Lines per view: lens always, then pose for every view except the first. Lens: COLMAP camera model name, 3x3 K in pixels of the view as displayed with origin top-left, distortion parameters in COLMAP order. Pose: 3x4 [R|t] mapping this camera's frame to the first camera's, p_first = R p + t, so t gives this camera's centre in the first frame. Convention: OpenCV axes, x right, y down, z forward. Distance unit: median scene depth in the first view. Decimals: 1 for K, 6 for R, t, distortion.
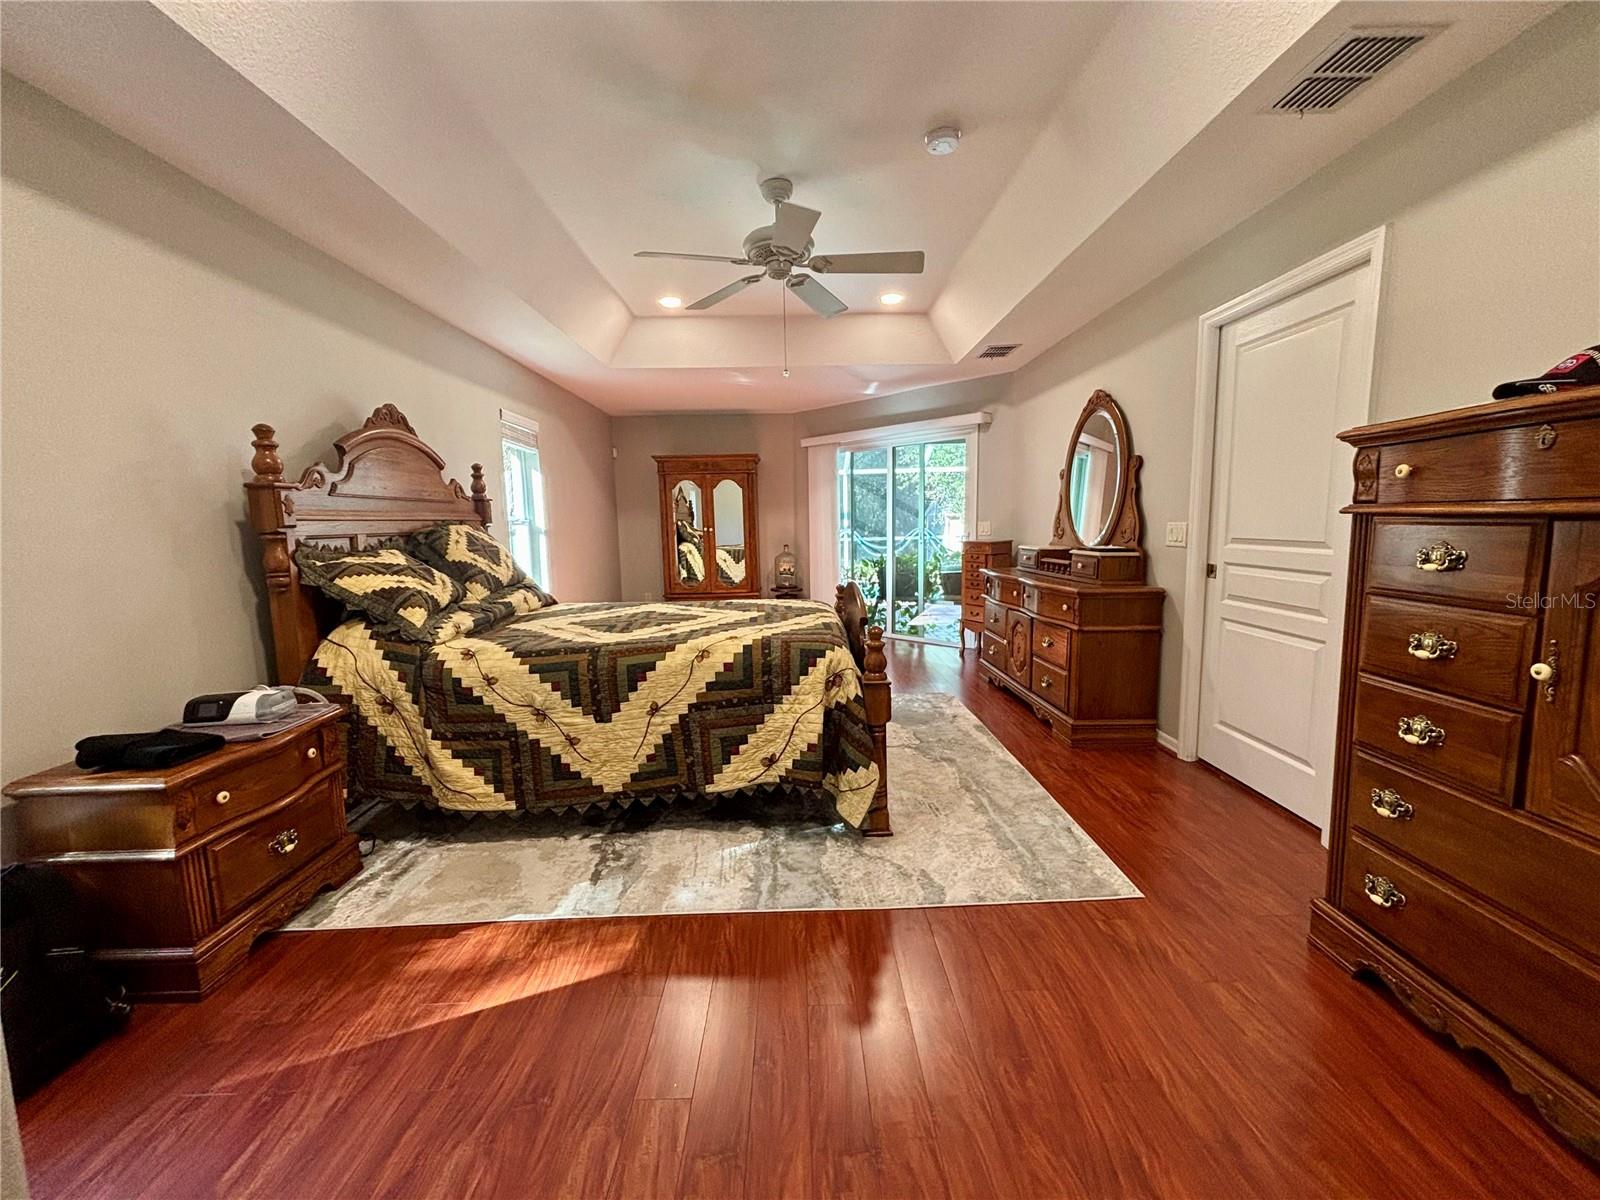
lens RADIAL K [[637.2, 0, 800.0], [0, 637.2, 600.0], [0, 0, 1]] dist [0.000217, 0.000747]
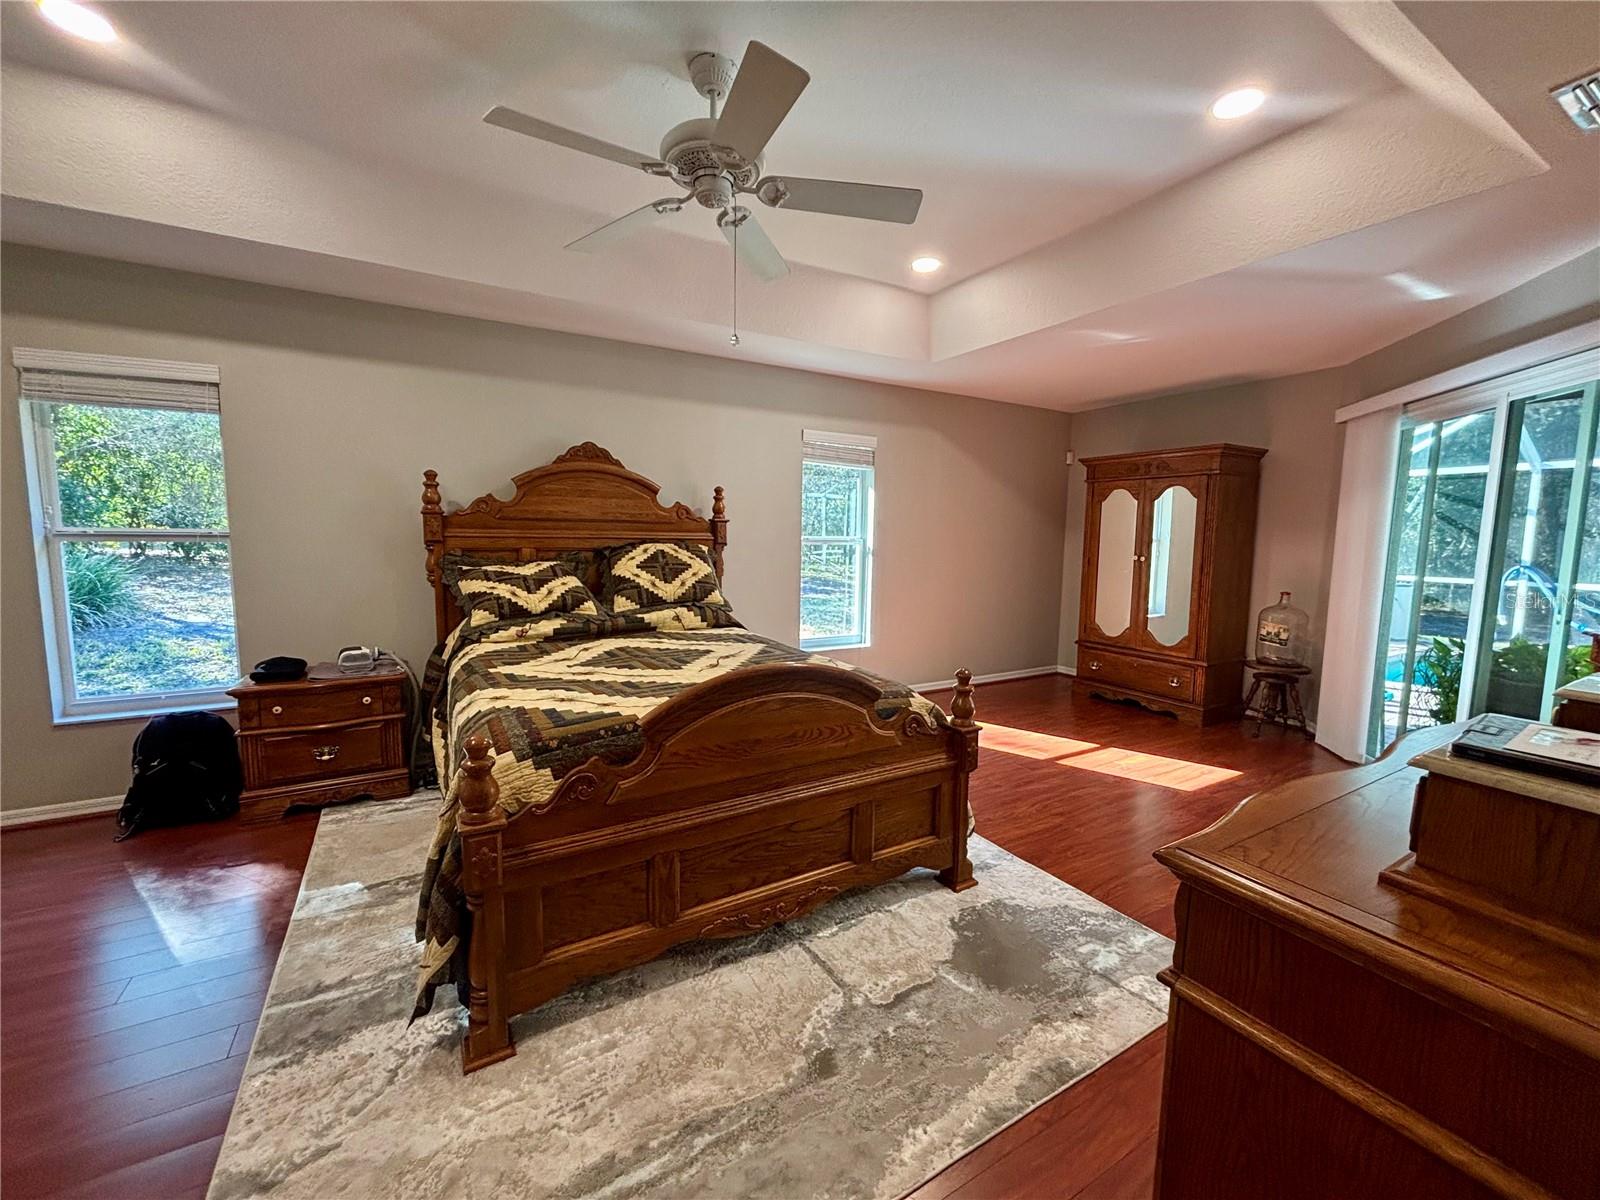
lens RADIAL K [[637.2, 0, 800.0], [0, 637.2, 600.0], [0, 0, 1]] dist [0.000217, 0.000747]
pose [[0.495431, 0.112744, -0.861299, 0.509273], [-0.127689, 0.990222, 0.056171, -0.104105], [0.859211, 0.082150, 0.504983, 0.600531]]
